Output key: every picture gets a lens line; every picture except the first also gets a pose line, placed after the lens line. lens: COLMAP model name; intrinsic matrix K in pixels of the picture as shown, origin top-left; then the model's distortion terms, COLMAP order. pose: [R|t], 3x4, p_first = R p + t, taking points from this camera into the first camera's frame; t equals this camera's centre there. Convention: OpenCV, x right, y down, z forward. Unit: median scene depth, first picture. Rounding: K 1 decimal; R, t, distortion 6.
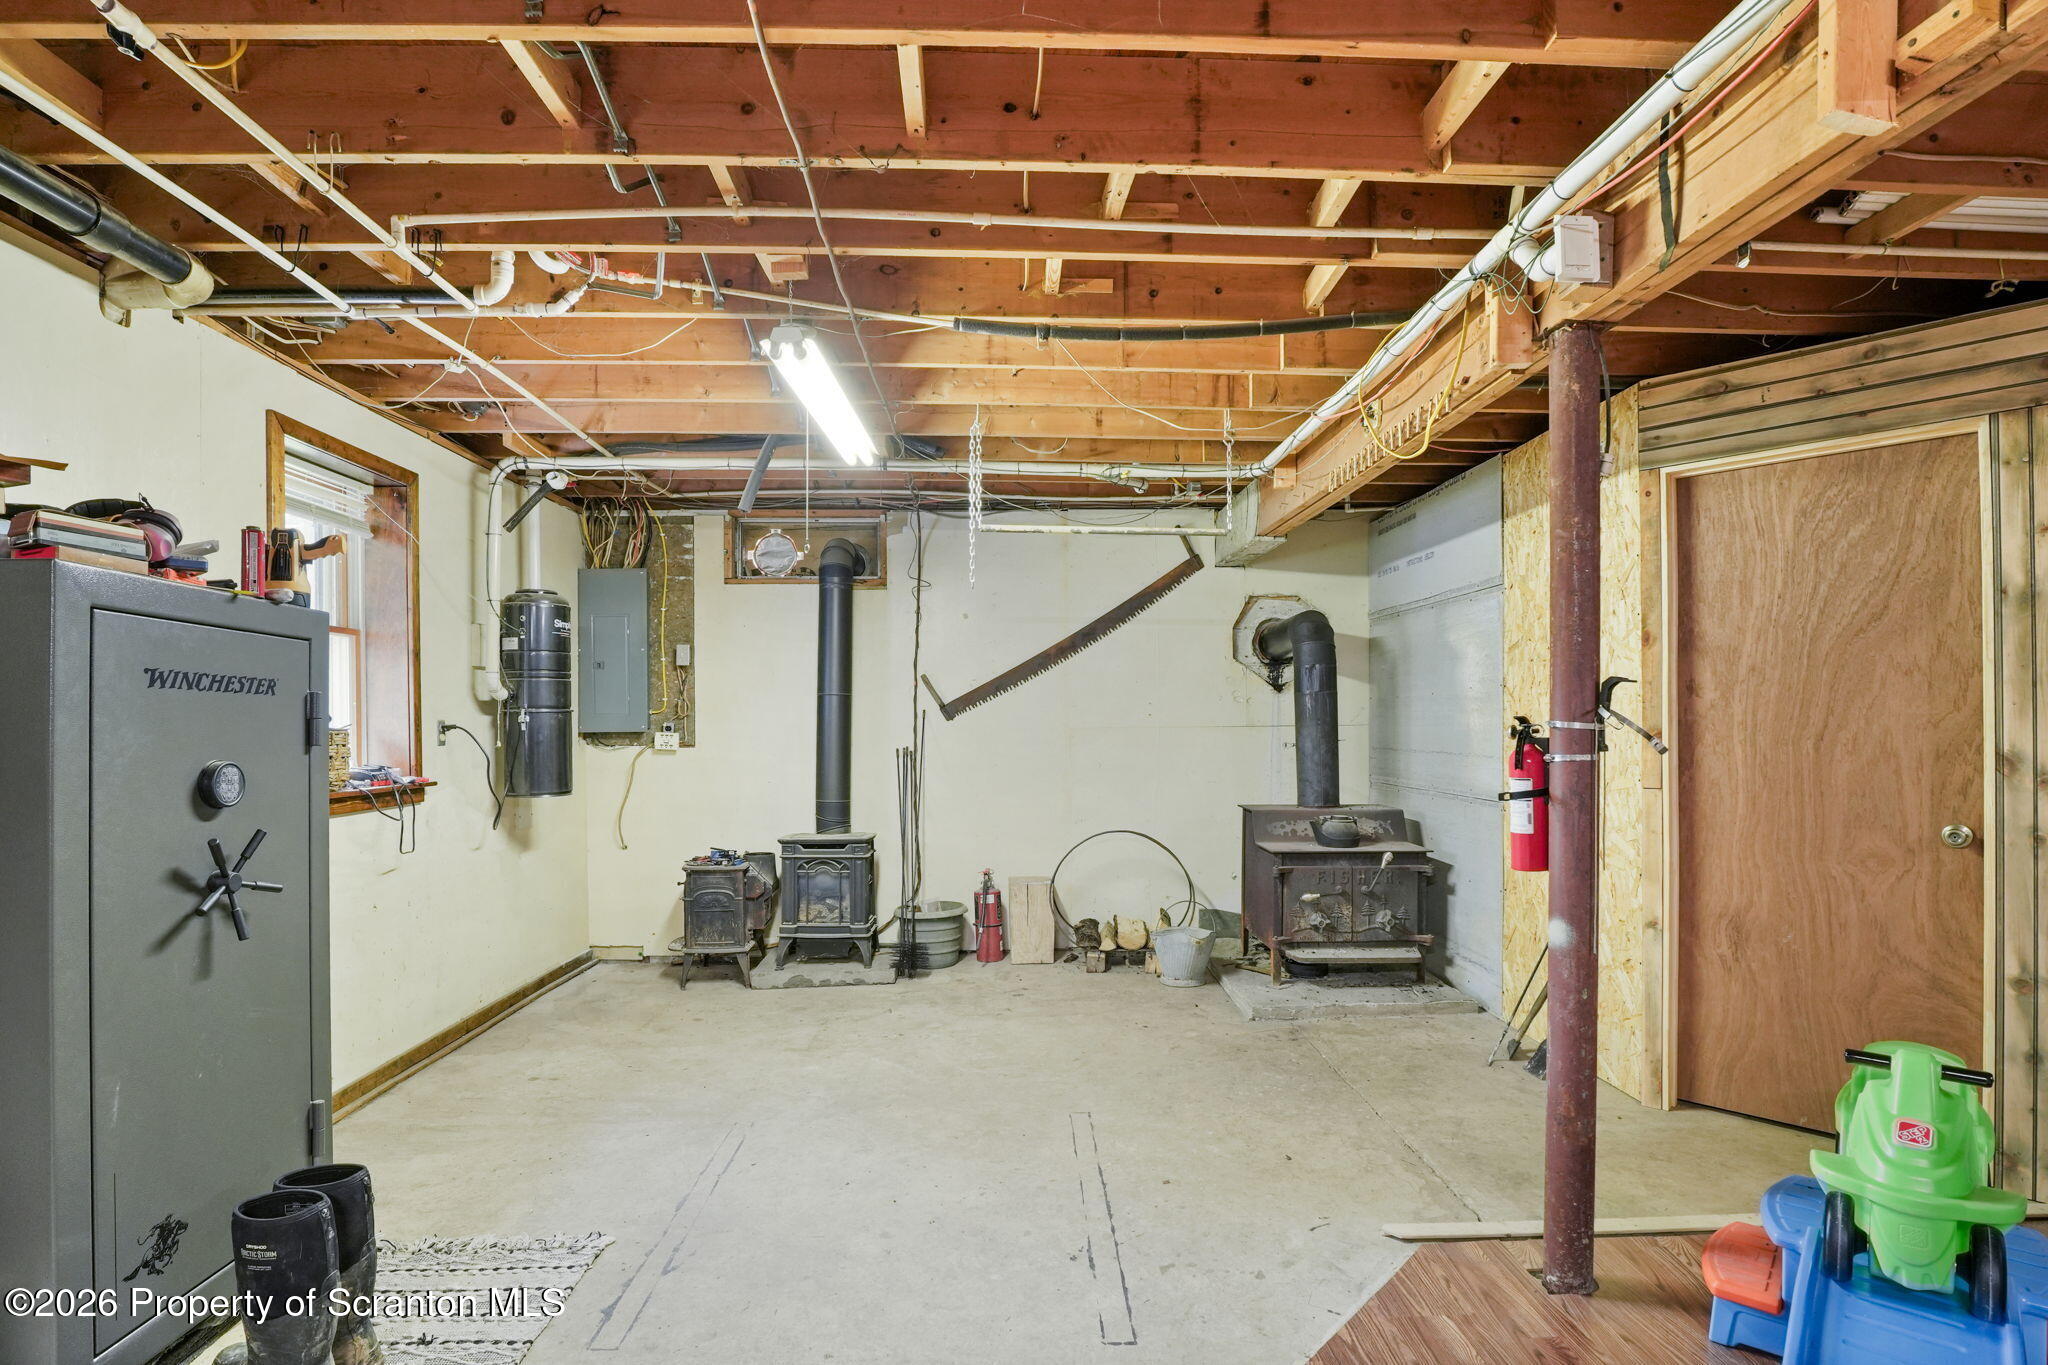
lens RADIAL K [[1012.4, 0, 1020.9], [0, 1012.4, 657.1], [0, 0, 1]] dist [-0.030854, 0.001838]
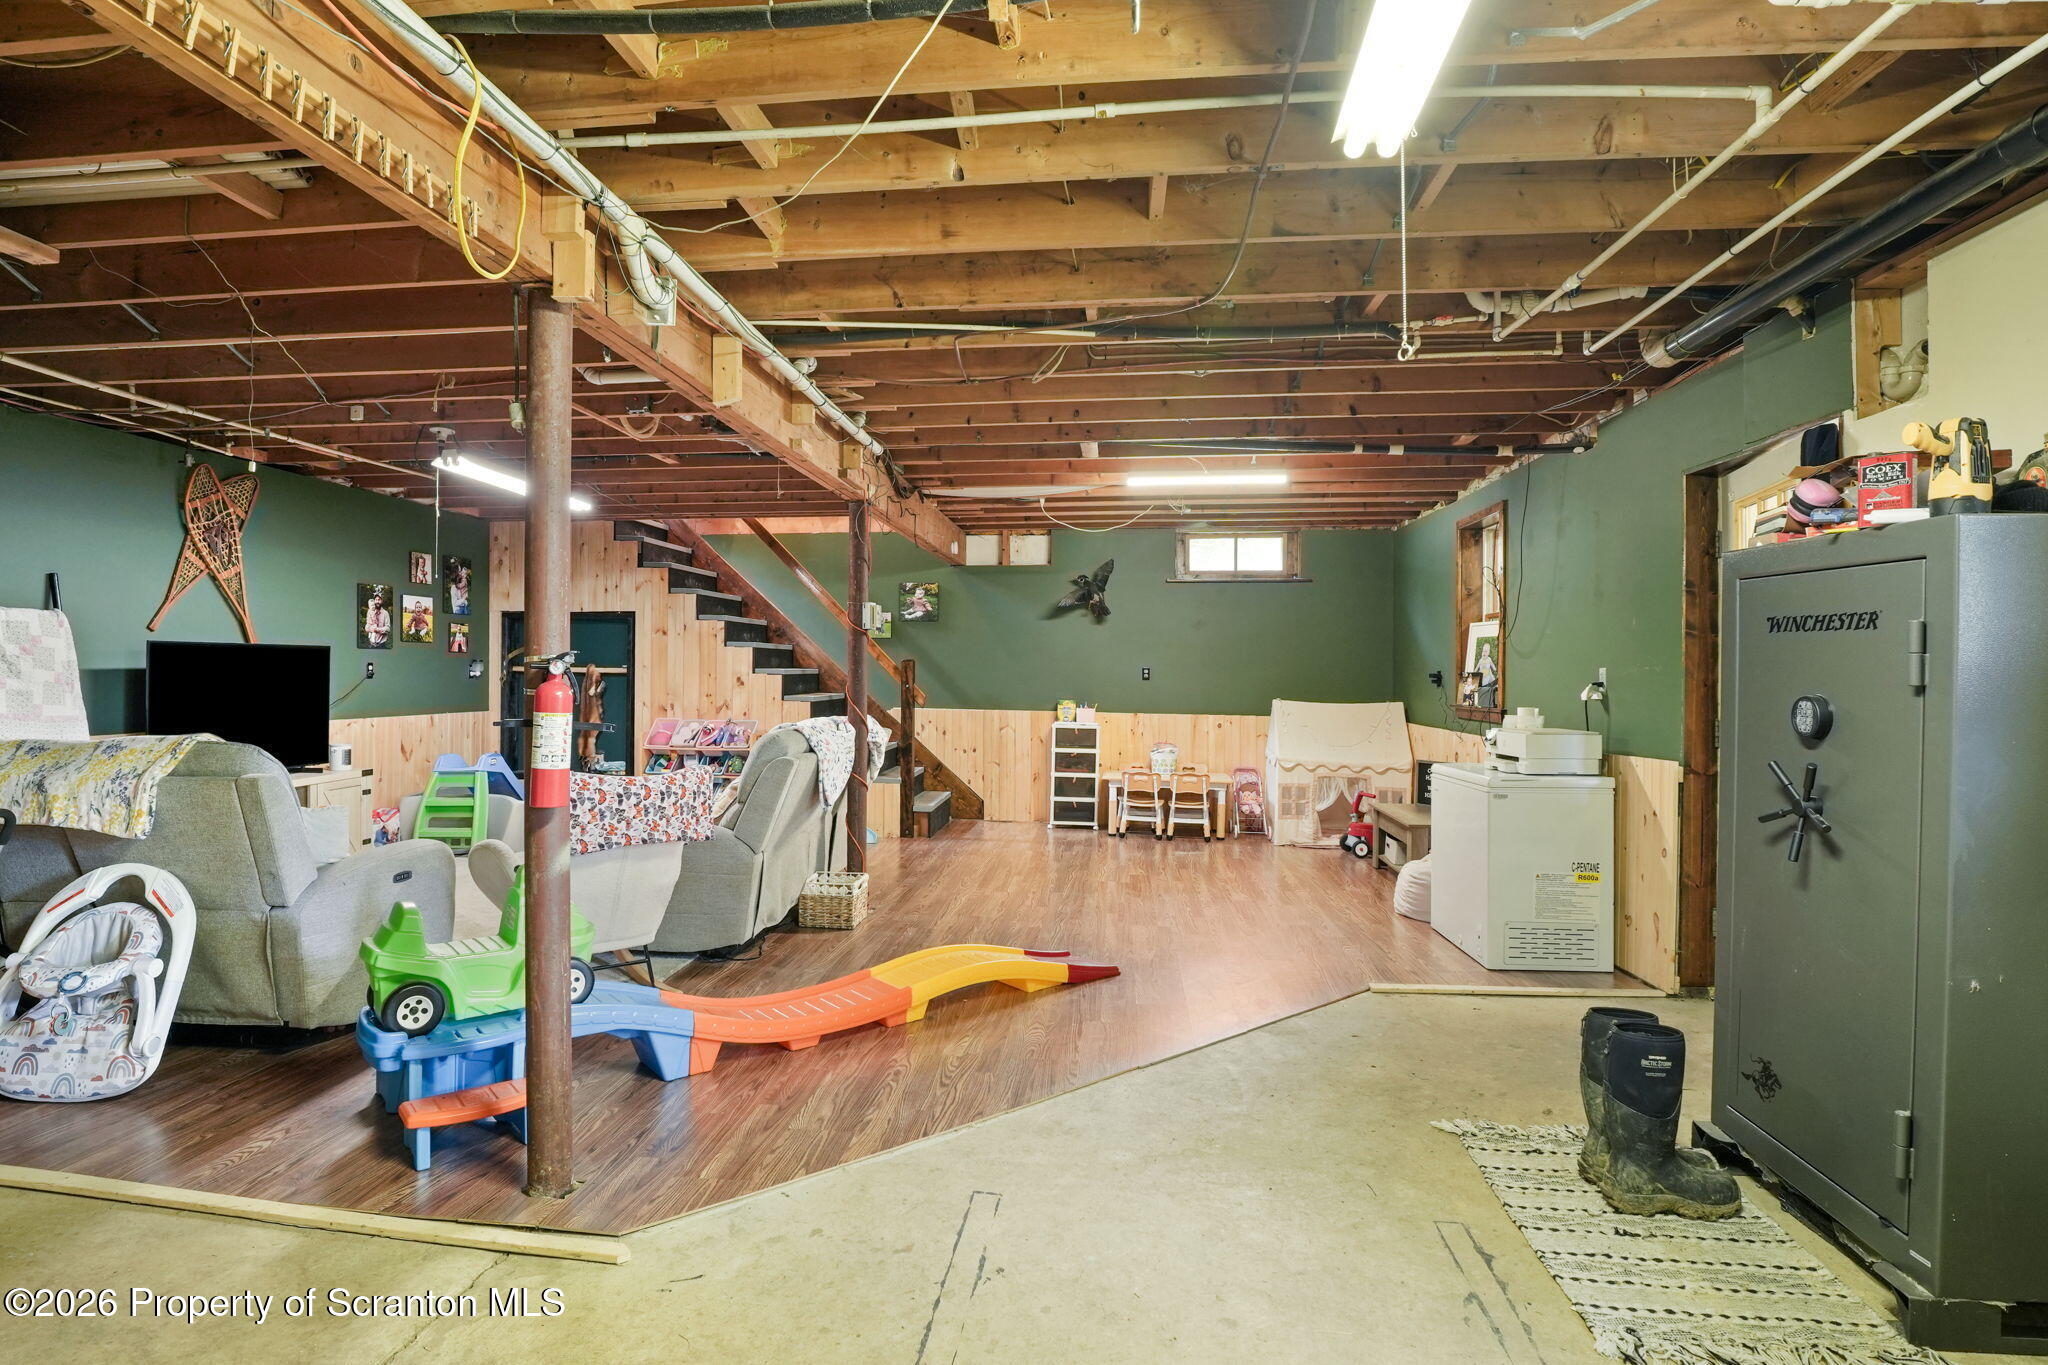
lens RADIAL K [[1012.4, 0, 1020.9], [0, 1012.4, 657.1], [0, 0, 1]] dist [-0.030854, 0.001838]
pose [[-0.990930, 0.000082, 0.134377, -0.091979], [-0.010232, 0.997050, -0.076063, 0.149419], [-0.133987, -0.076748, -0.988007, 2.112209]]
